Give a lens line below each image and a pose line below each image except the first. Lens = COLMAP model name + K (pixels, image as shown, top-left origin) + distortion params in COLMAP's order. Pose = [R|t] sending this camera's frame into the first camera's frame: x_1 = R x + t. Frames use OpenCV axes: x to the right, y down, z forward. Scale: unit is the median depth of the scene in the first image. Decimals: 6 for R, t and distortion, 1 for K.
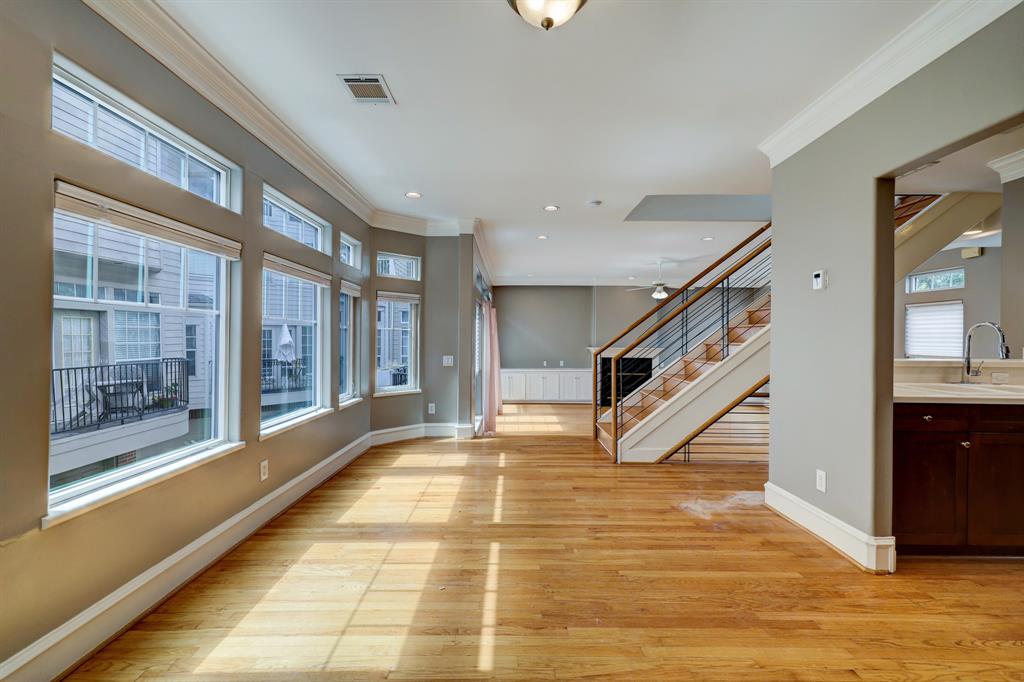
lens RADIAL K [[452.9, 0, 514.1], [0, 452.9, 339.3], [0, 0, 1]] dist [0.005453, 0.000385]
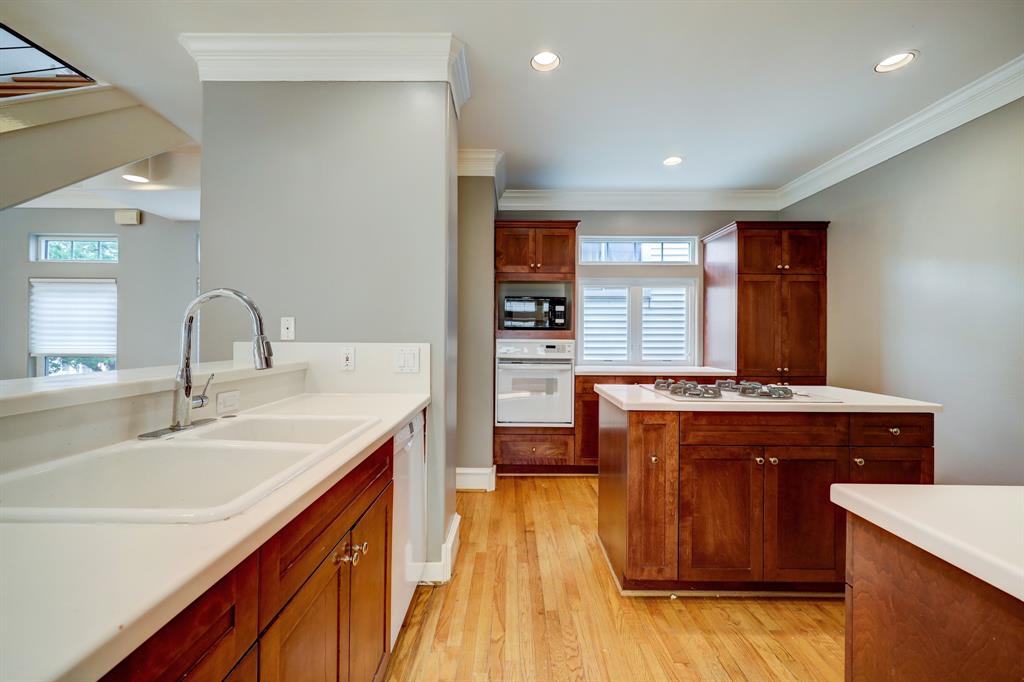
lens RADIAL K [[417.8, 0, 512.7], [0, 417.8, 339.6], [0, 0, 1]] dist [0.001315, 0.000238]
pose [[0.005958, -0.016635, 0.999844, 0.306207], [-0.000272, 0.999862, 0.016637, 0.002535], [-0.999982, -0.000371, 0.005952, 0.353671]]
